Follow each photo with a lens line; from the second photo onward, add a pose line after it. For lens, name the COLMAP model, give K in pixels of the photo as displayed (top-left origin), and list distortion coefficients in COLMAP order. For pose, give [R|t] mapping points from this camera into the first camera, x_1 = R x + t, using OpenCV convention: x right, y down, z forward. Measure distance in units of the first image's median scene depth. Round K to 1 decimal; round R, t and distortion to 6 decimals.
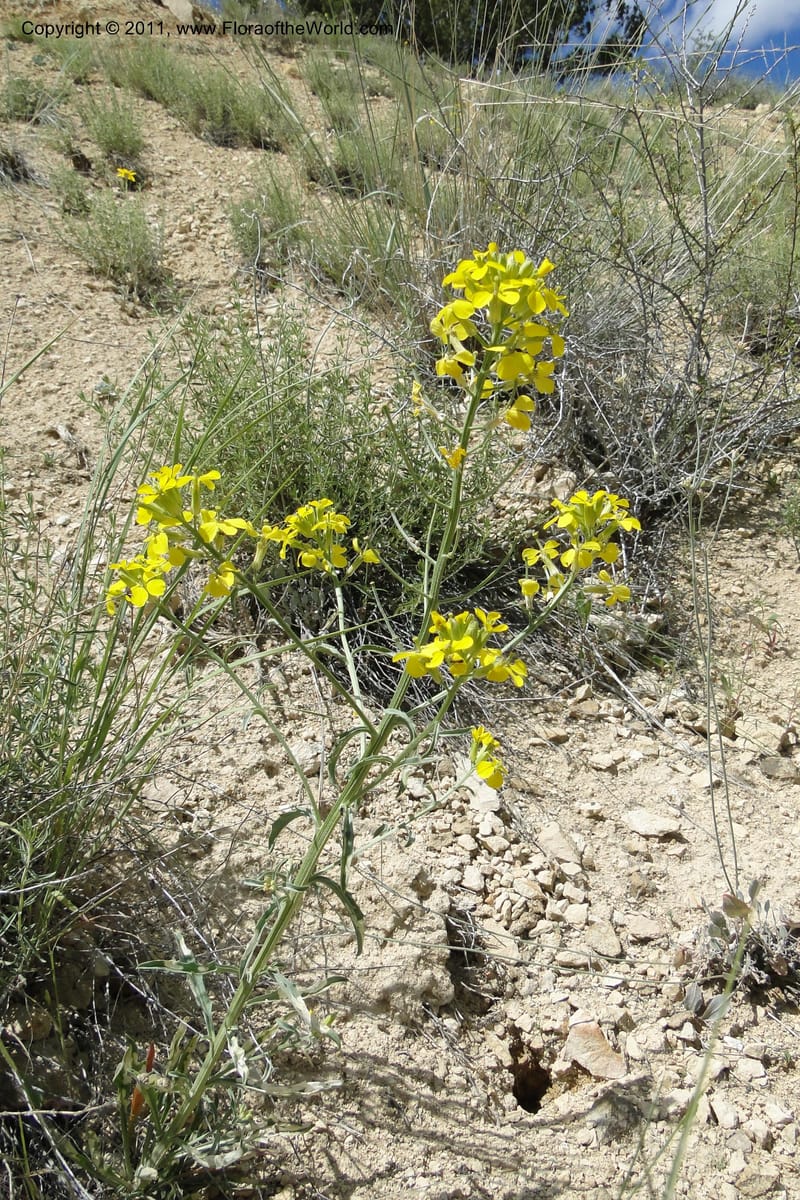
lens RADIAL K [[976.7, 0, 404.3], [0, 976.7, 595.5], [0, 0, 1]] dist [-0.011738, -0.006179]
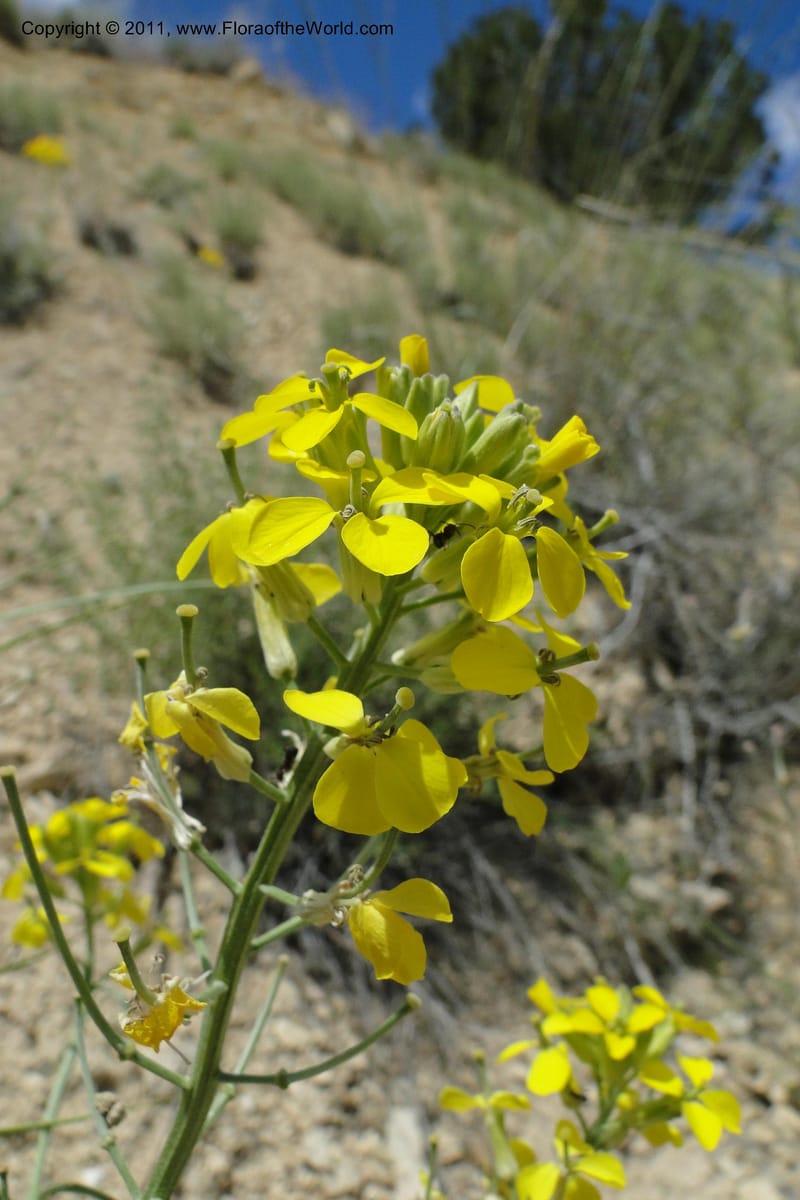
lens RADIAL K [[967.5, 0, 397.9], [0, 967.5, 609.8], [0, 0, 1]] dist [-0.008640, -0.000730]
pose [[0.981376, 0.173616, -0.082208, 0.039277], [-0.181208, 0.978725, -0.096229, -0.079994], [0.063752, 0.109334, 0.991959, 0.229901]]
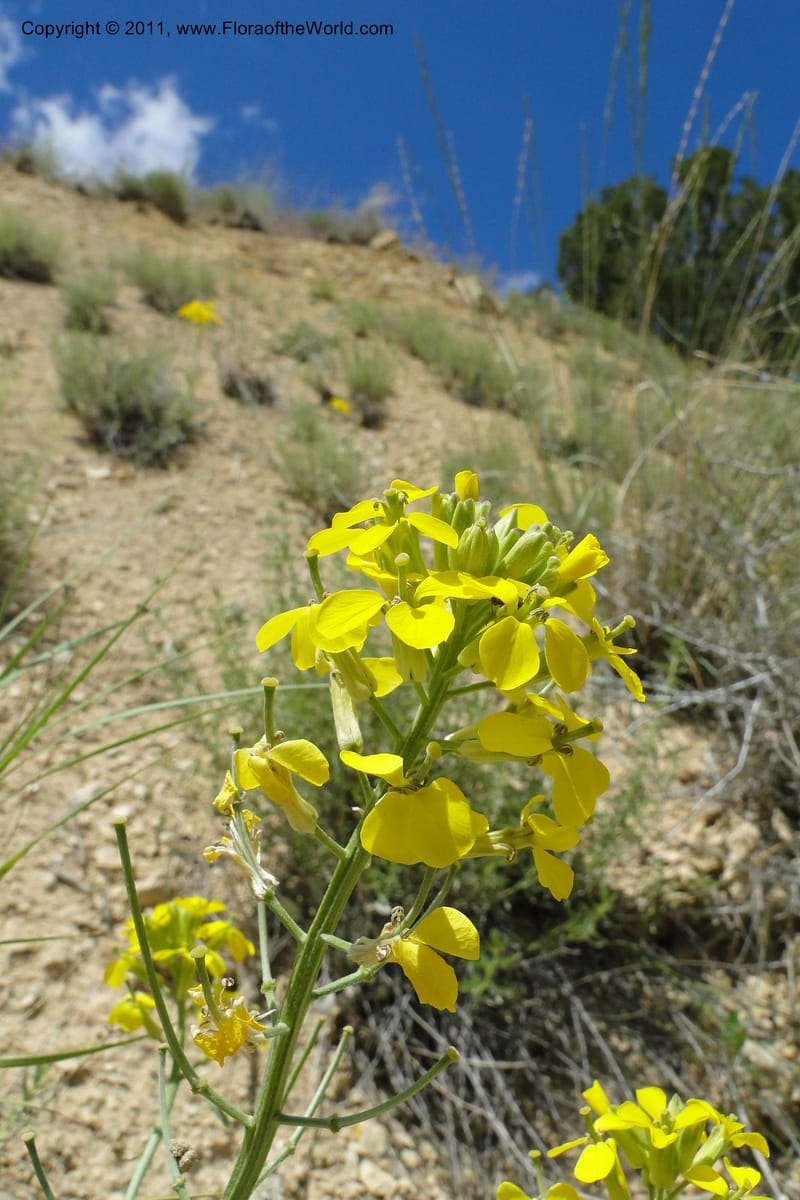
lens RADIAL K [[967.5, 0, 397.9], [0, 967.5, 609.8], [0, 0, 1]] dist [-0.008640, -0.000730]
pose [[0.956672, 0.186484, -0.223611, 0.048439], [-0.233980, 0.949465, -0.209213, -0.074175], [0.173296, 0.252469, 0.951960, 0.215083]]
